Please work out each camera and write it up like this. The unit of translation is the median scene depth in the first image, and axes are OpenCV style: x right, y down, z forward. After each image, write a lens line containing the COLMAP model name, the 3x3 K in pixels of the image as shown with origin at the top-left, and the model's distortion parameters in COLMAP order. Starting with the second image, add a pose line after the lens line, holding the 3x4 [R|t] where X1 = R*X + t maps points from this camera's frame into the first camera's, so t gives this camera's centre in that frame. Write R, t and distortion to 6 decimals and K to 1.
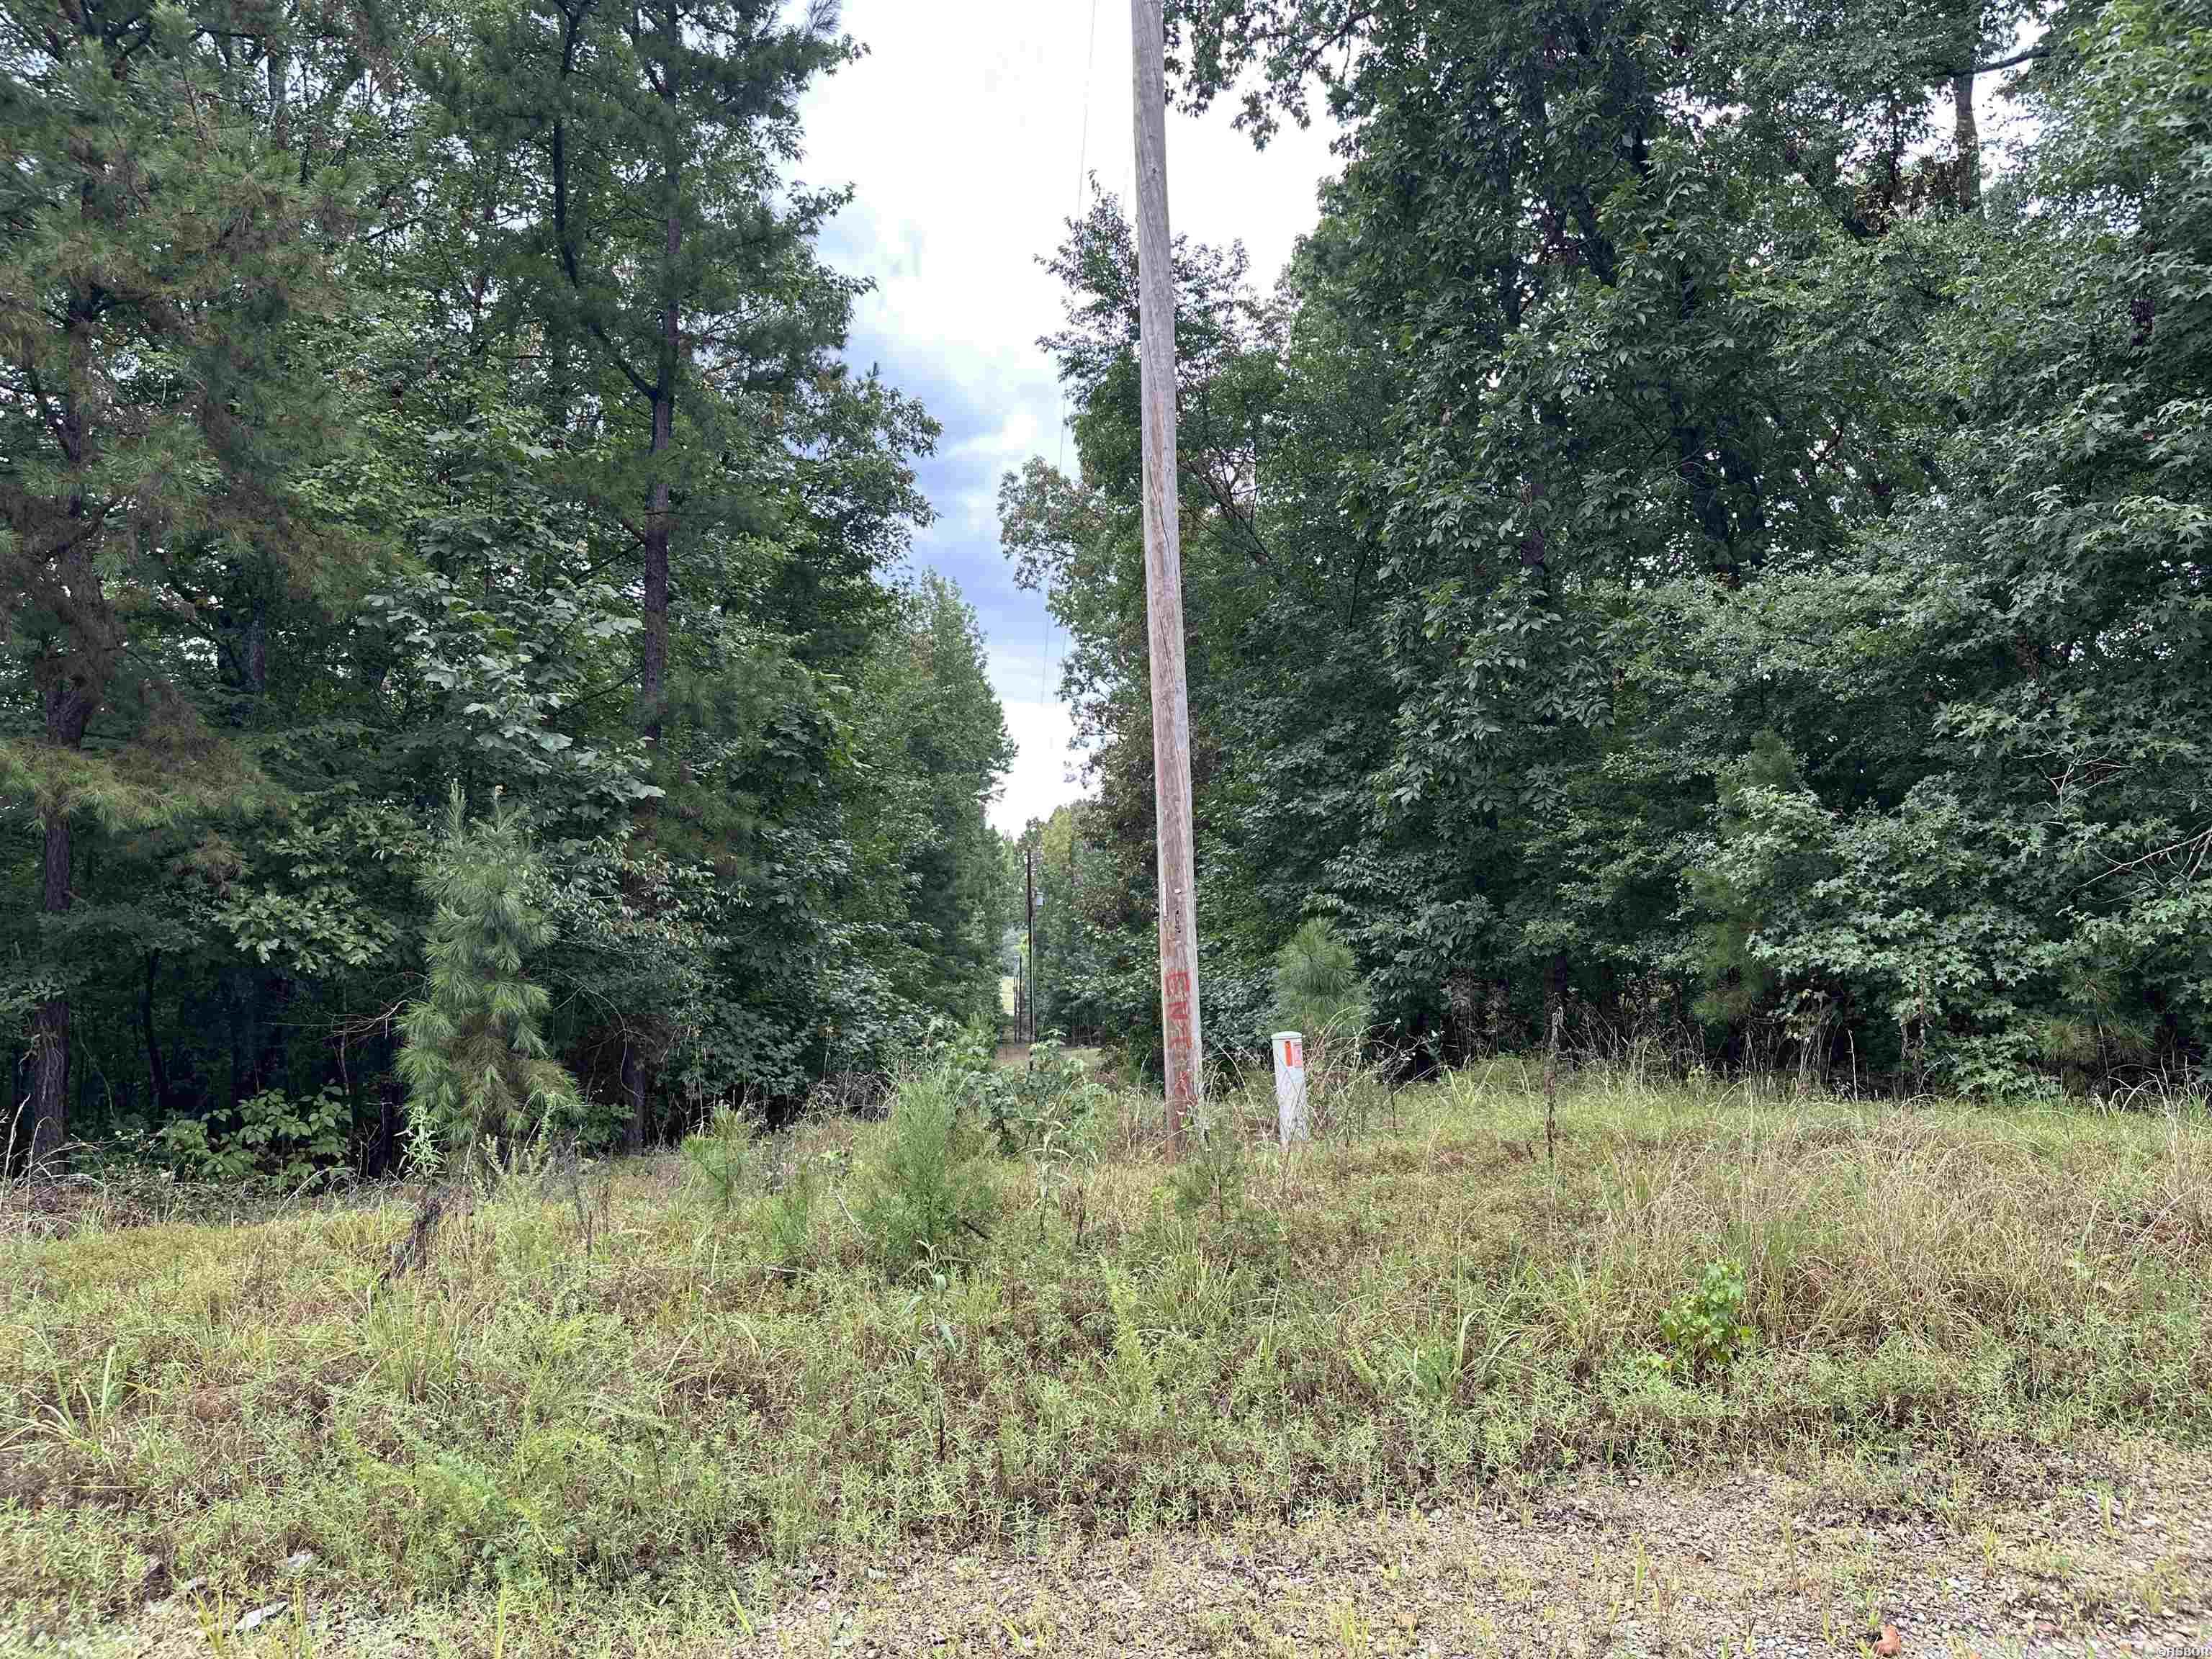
lens RADIAL K [[1531.8, 0, 1105.5], [0, 1531.8, 824.9], [0, 0, 1]] dist [0.103605, -0.136629]
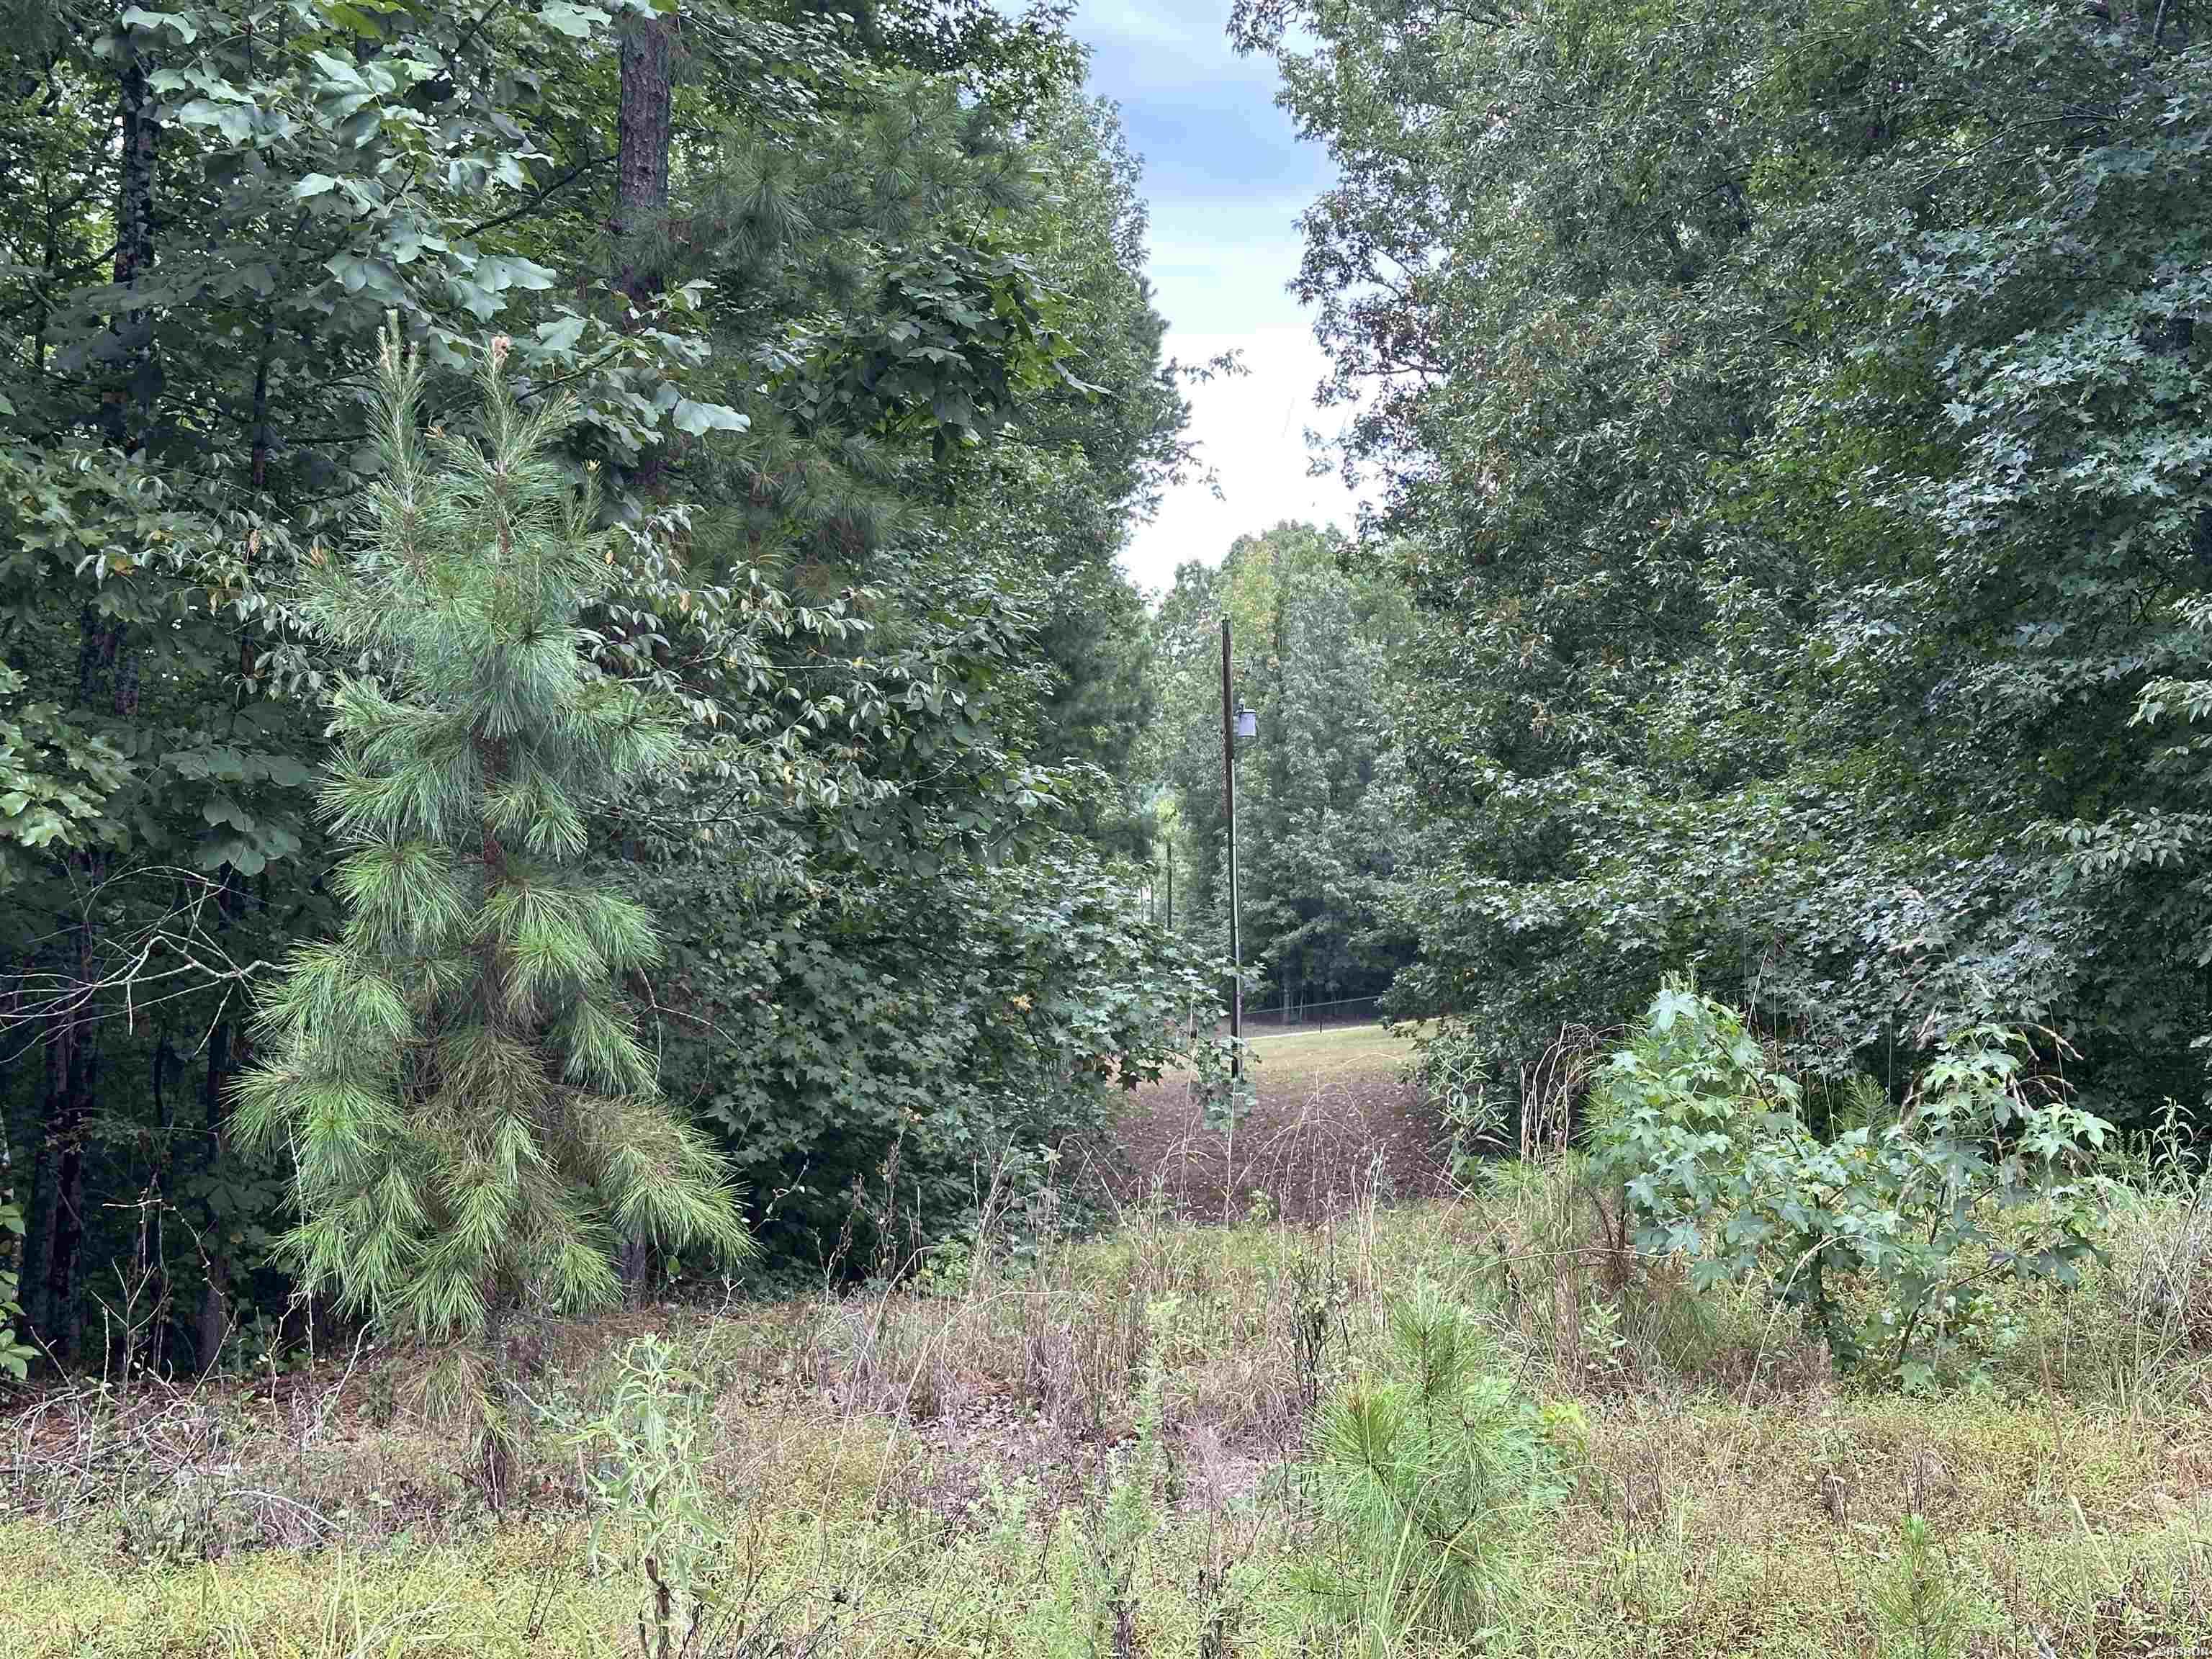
lens RADIAL K [[3094.7, 0, 1106.4], [0, 3094.7, 763.5], [0, 0, 1]] dist [0.154576, -0.076074]
pose [[0.997607, -0.005966, -0.068875, -0.099592], [0.010072, 0.998182, 0.059427, 0.015120], [0.068395, -0.059978, 0.995854, 0.142835]]
